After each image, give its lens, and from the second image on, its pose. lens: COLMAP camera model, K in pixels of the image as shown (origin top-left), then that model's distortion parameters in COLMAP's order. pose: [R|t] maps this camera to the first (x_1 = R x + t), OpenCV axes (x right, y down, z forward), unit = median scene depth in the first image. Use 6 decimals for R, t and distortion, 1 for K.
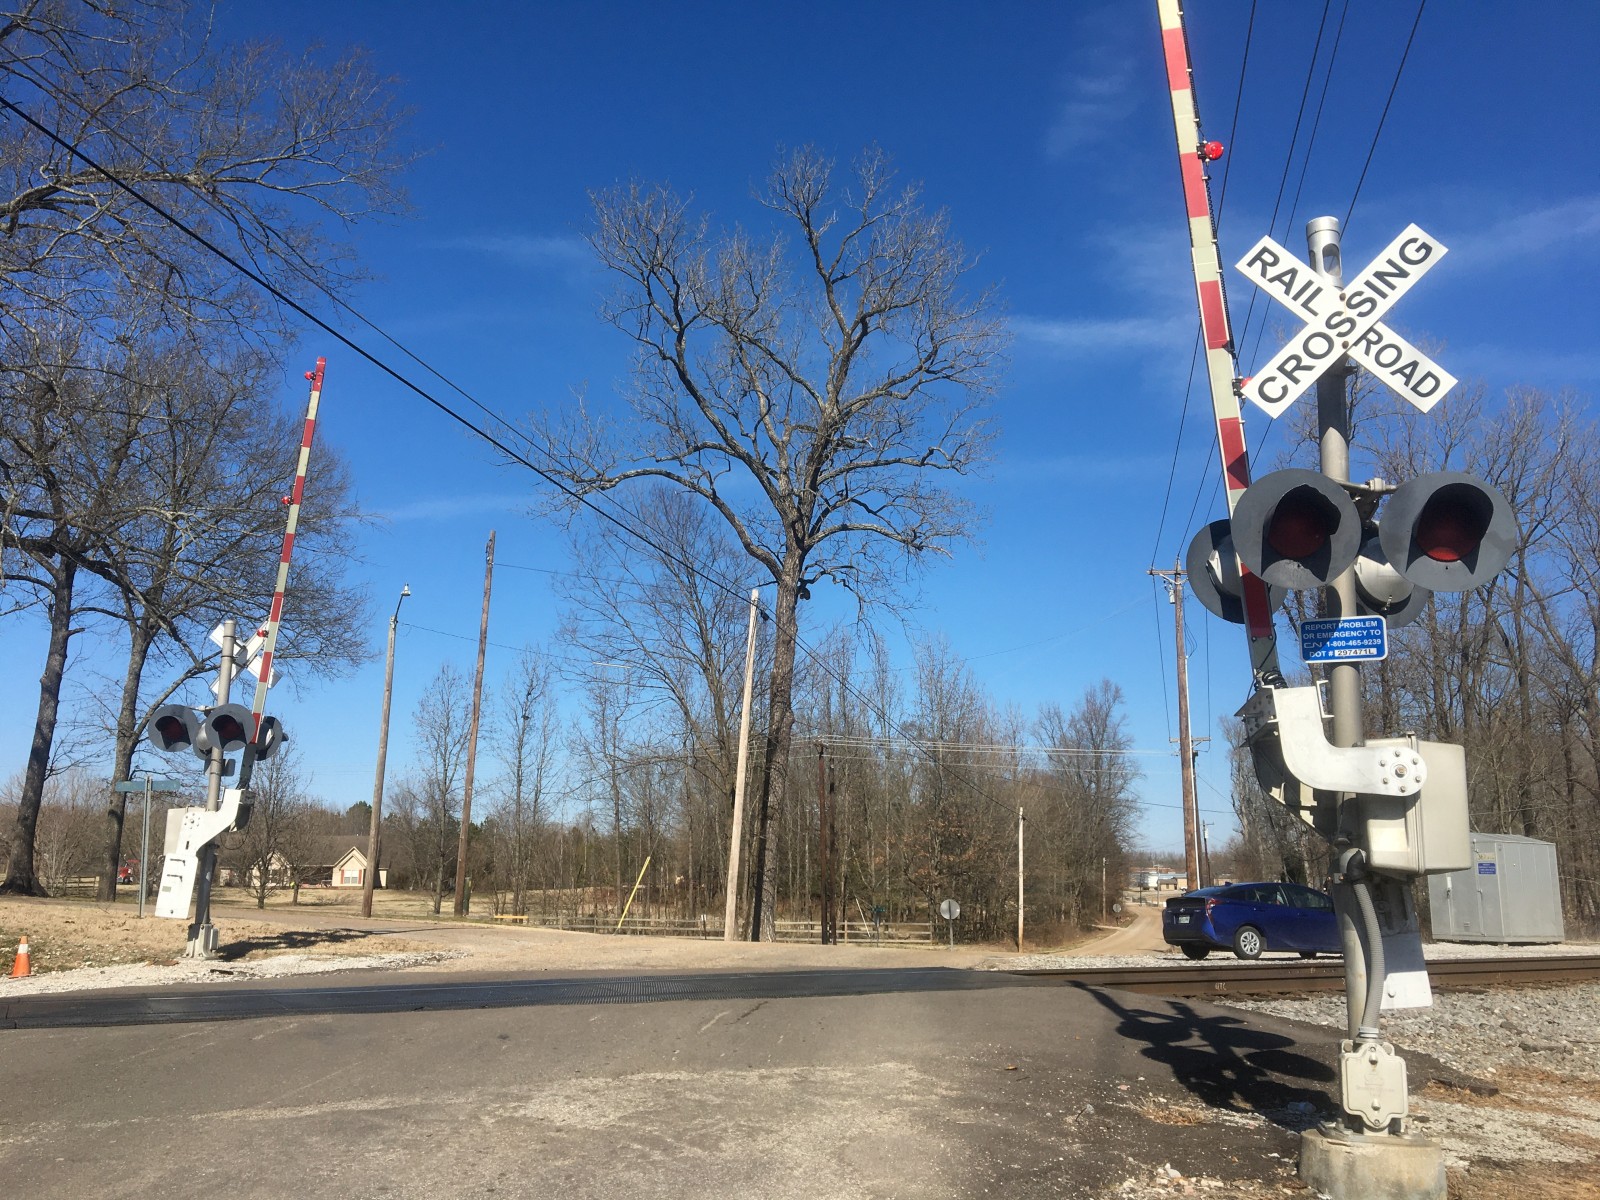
lens RADIAL K [[1349.6, 0, 784.5], [0, 1349.6, 604.0], [0, 0, 1]] dist [0.083334, -0.134962]
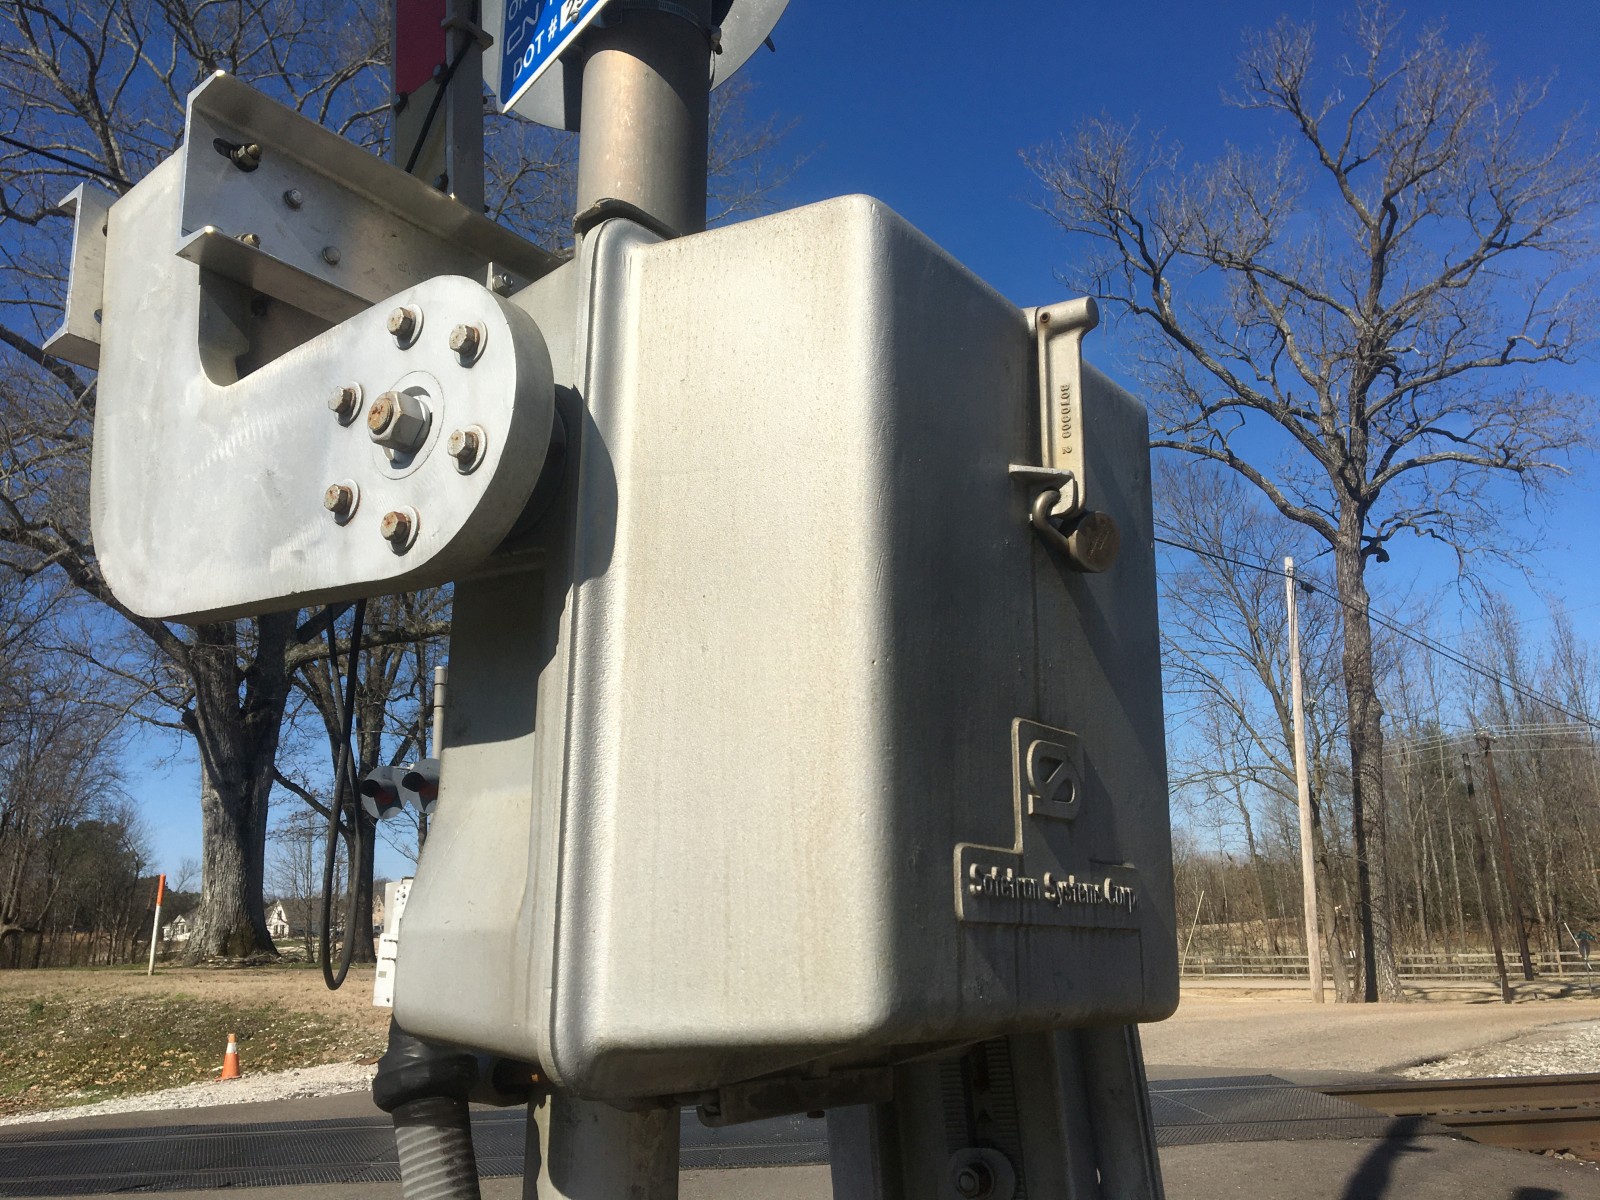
lens RADIAL K [[1349.6, 0, 777.7], [0, 1349.6, 604.1], [0, 0, 1]] dist [0.083334, -0.134962]
pose [[0.877008, -0.153999, -0.455128, 0.074881], [0.142595, 0.987990, -0.059526, 0.021255], [0.458829, -0.012695, 0.888434, 0.117743]]
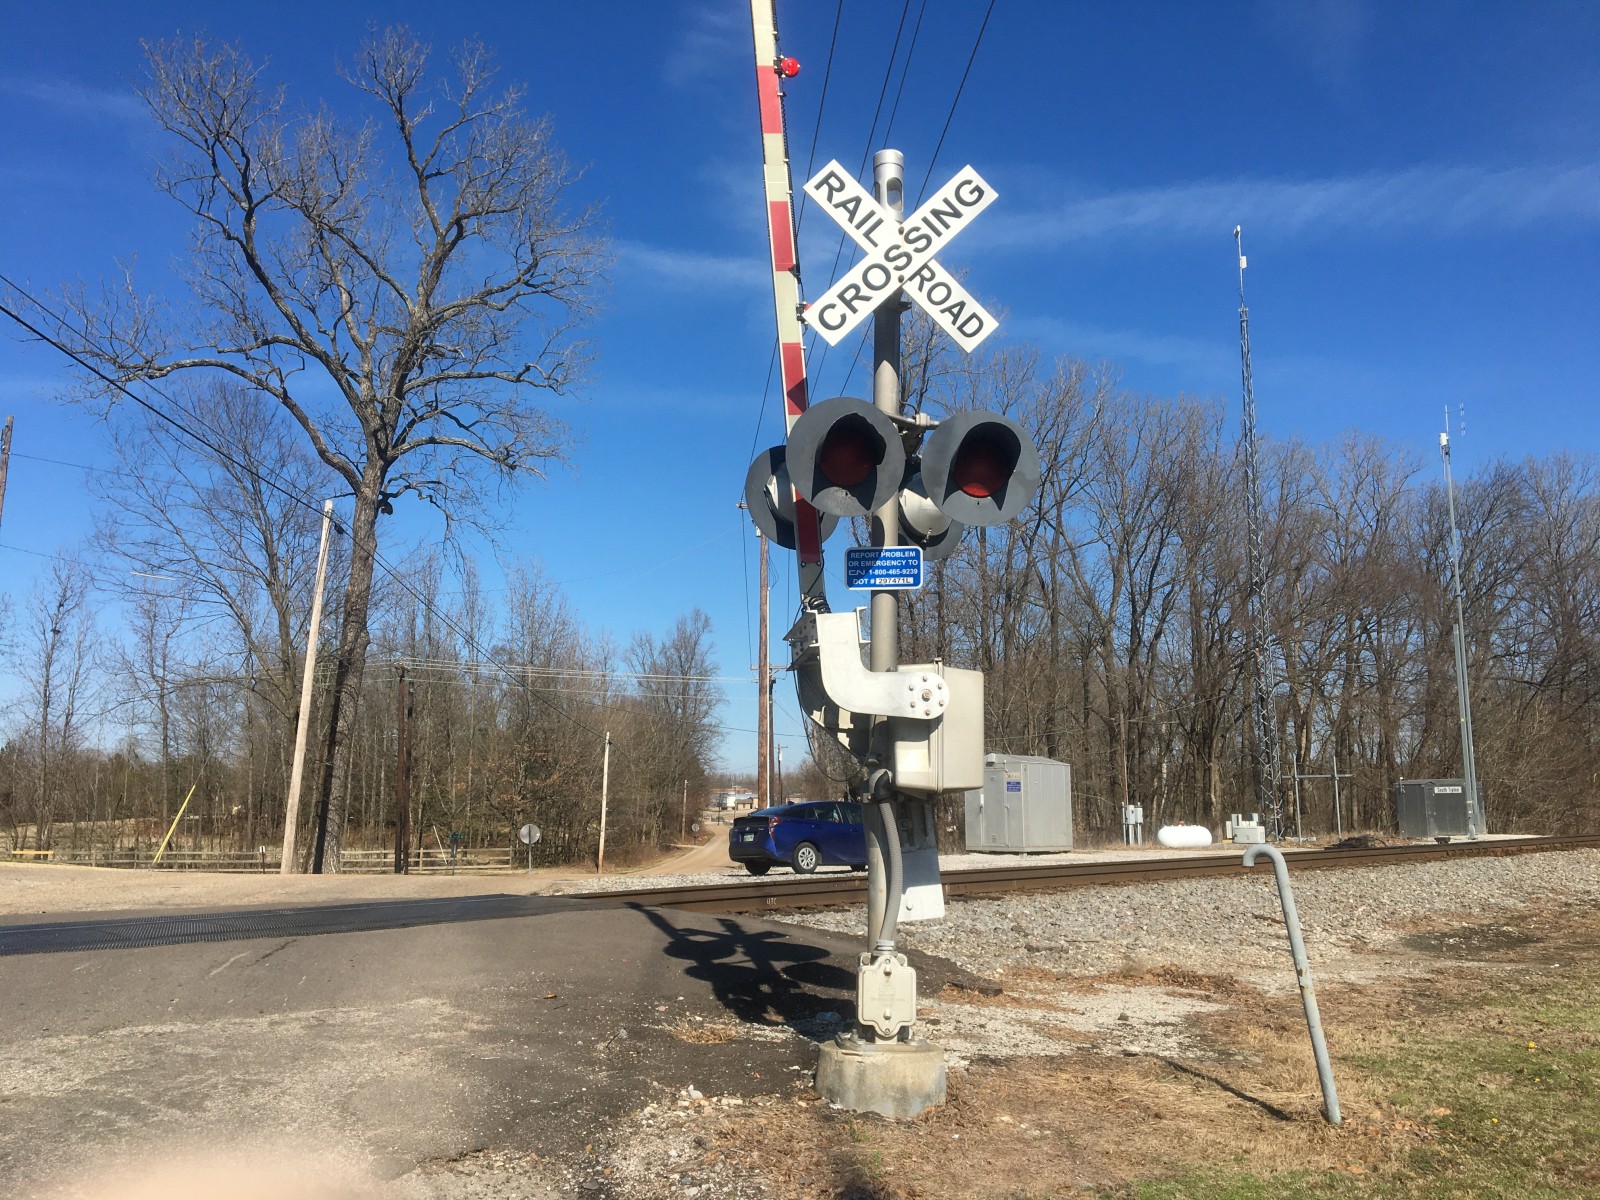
lens RADIAL K [[1349.6, 0, 790.6], [0, 1349.6, 603.7], [0, 0, 1]] dist [0.083334, -0.134962]
pose [[0.954514, 0.031459, 0.296501, 0.005879], [-0.047481, 0.997766, 0.046991, 0.001170], [-0.294361, -0.058932, 0.953876, 0.006770]]
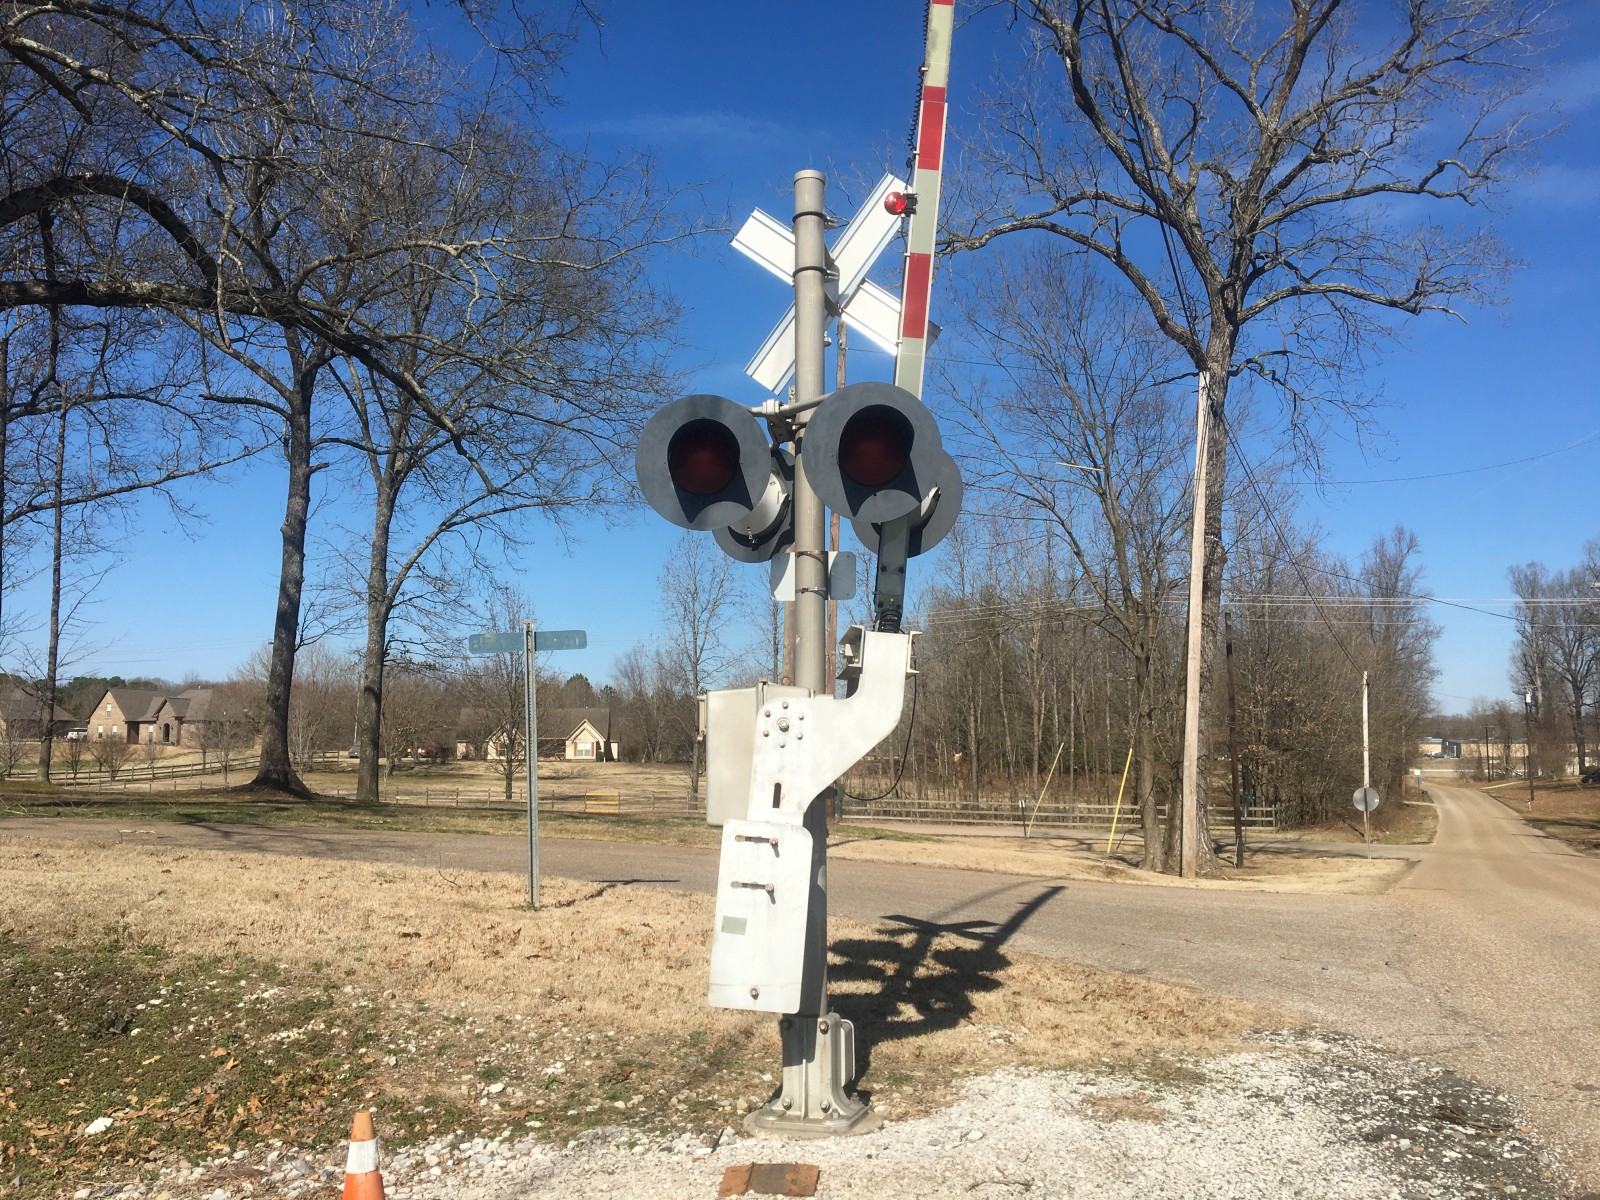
lens RADIAL K [[1349.6, 0, 775.3], [0, 1349.6, 609.3], [0, 0, 1]] dist [0.083334, -0.134962]
pose [[0.989422, -0.020670, -0.143584, -0.137911], [0.034818, 0.994701, 0.096731, 0.034596], [0.140824, -0.100707, 0.984899, 0.238536]]
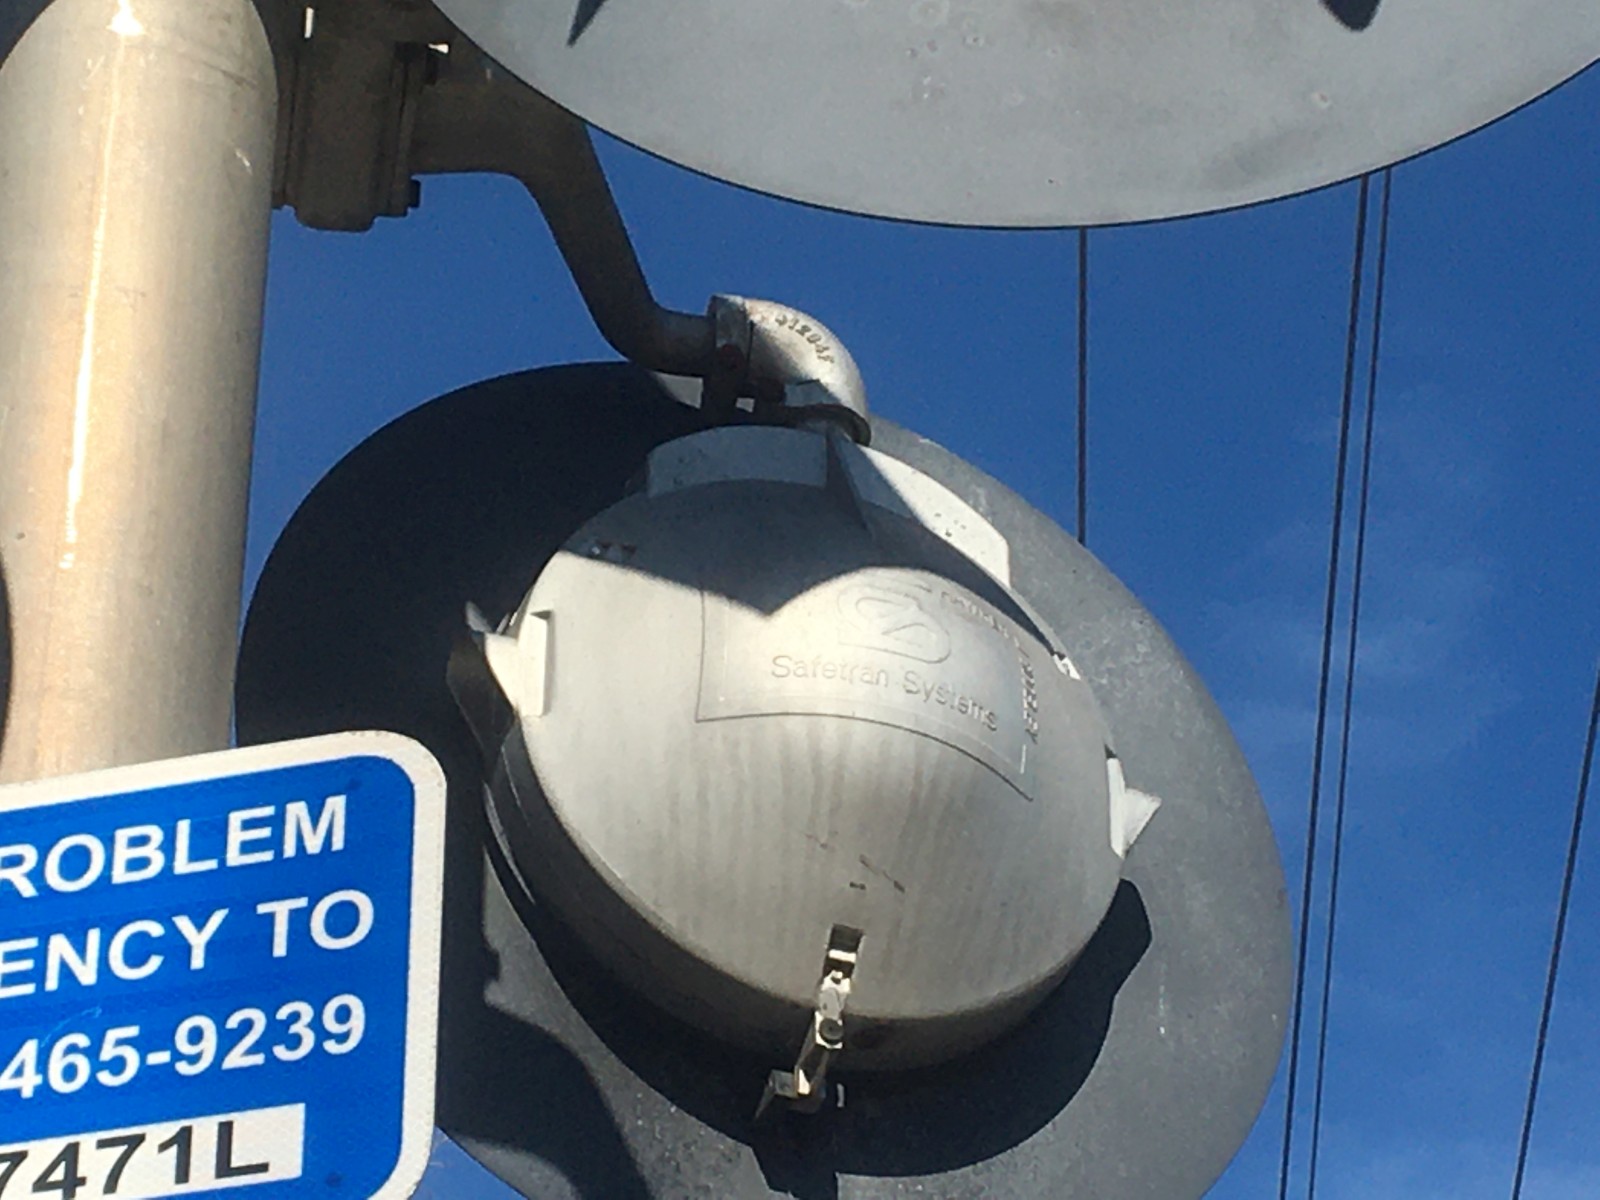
lens RADIAL K [[5177.8, 0, 702.9], [0, 5177.8, 615.1], [0, 0, 1]] dist [0.070306, 0.000000]
pose [[0.985058, 0.066924, 0.158686, 0.058060], [-0.004797, 0.931713, -0.363164, 0.015819], [-0.172154, 0.356977, 0.918112, 0.102866]]
